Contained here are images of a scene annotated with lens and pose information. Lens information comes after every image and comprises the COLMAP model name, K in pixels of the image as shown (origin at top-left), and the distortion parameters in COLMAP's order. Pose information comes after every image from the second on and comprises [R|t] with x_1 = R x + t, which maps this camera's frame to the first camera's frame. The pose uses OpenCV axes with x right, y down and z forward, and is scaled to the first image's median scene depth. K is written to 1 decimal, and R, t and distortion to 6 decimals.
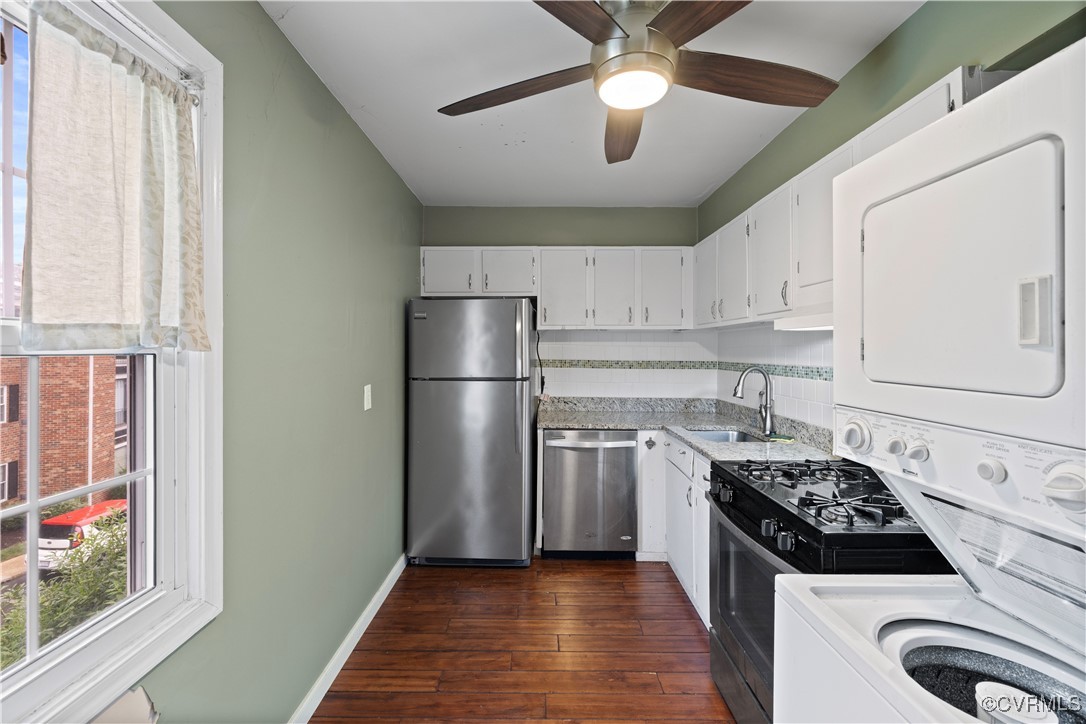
lens RADIAL K [[463.9, 0, 538.3], [0, 463.9, 357.9], [0, 0, 1]] dist [0.000723, 0.000011]
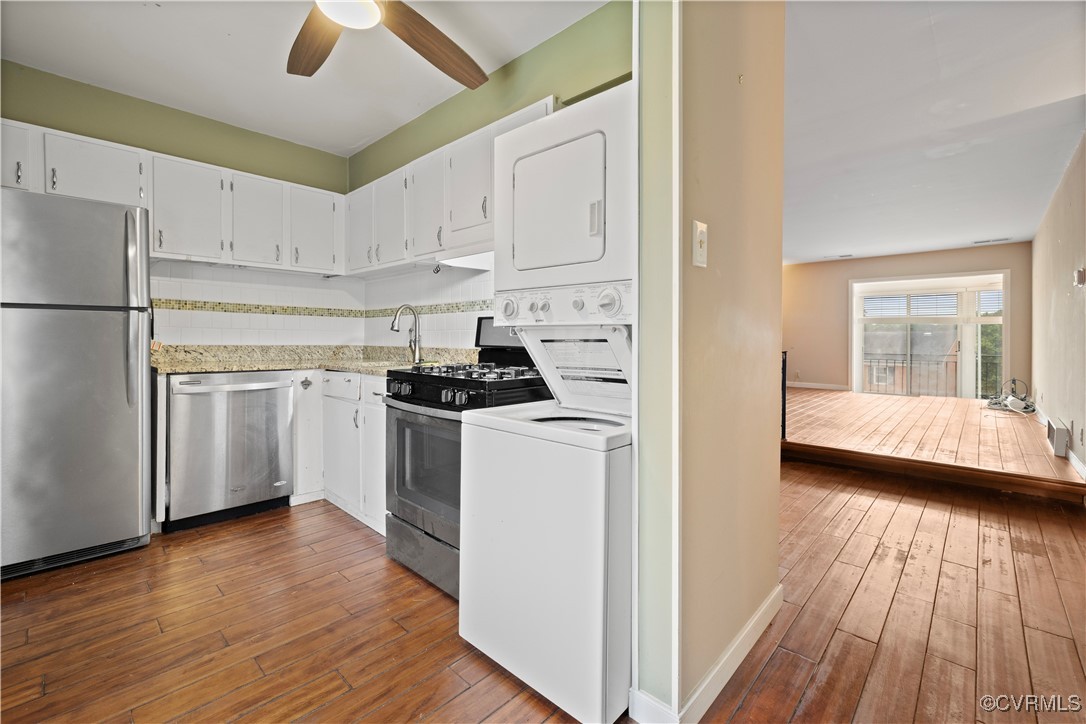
lens RADIAL K [[463.9, 0, 544.9], [0, 463.9, 356.0], [0, 0, 1]] dist [0.000723, 0.000011]
pose [[0.692750, -0.019798, 0.720906, -0.135090], [-0.002399, 0.999554, 0.029755, 0.107146], [-0.721174, -0.022342, 0.692394, -0.062987]]
